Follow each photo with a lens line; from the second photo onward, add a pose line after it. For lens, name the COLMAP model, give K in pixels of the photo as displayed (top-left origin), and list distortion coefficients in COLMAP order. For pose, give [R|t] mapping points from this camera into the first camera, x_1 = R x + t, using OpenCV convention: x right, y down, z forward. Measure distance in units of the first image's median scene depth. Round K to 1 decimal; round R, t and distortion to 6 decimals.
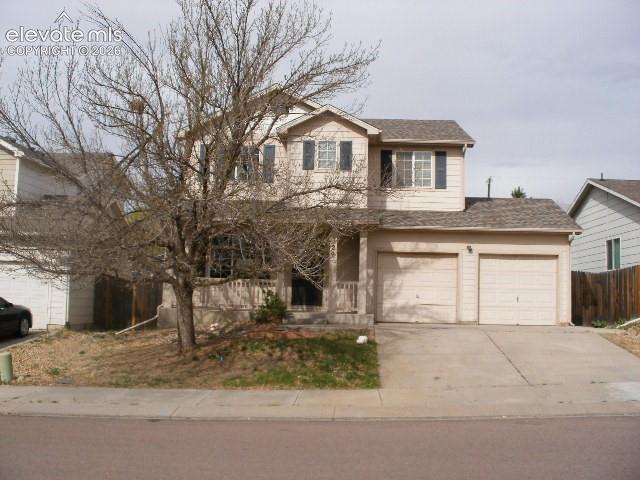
lens RADIAL K [[684.4, 0, 321.2], [0, 684.4, 242.6], [0, 0, 1]] dist [-0.151564, 0.000000]
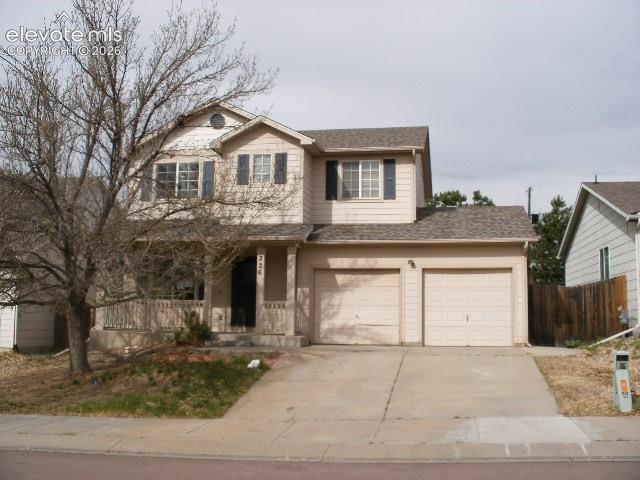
lens RADIAL K [[684.4, 0, 321.8], [0, 684.4, 243.1], [0, 0, 1]] dist [-0.151564, 0.000000]
pose [[0.990650, -0.027818, -0.133560, 0.219334], [0.024377, 0.999329, -0.027329, 0.003871], [0.134231, 0.023818, 0.990664, 0.070289]]
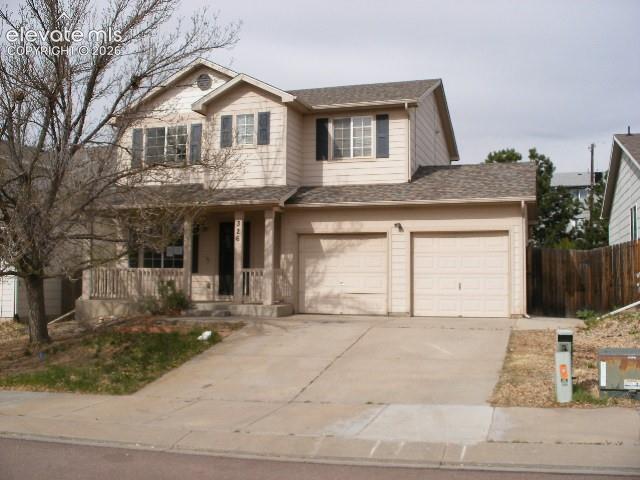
lens RADIAL K [[684.4, 0, 322.0], [0, 684.4, 237.7], [0, 0, 1]] dist [-0.151564, 0.000000]
pose [[0.963878, -0.034566, -0.264093, 0.345743], [0.039255, 0.999151, 0.012499, 0.008267], [0.263437, -0.022414, 0.964416, 0.155339]]
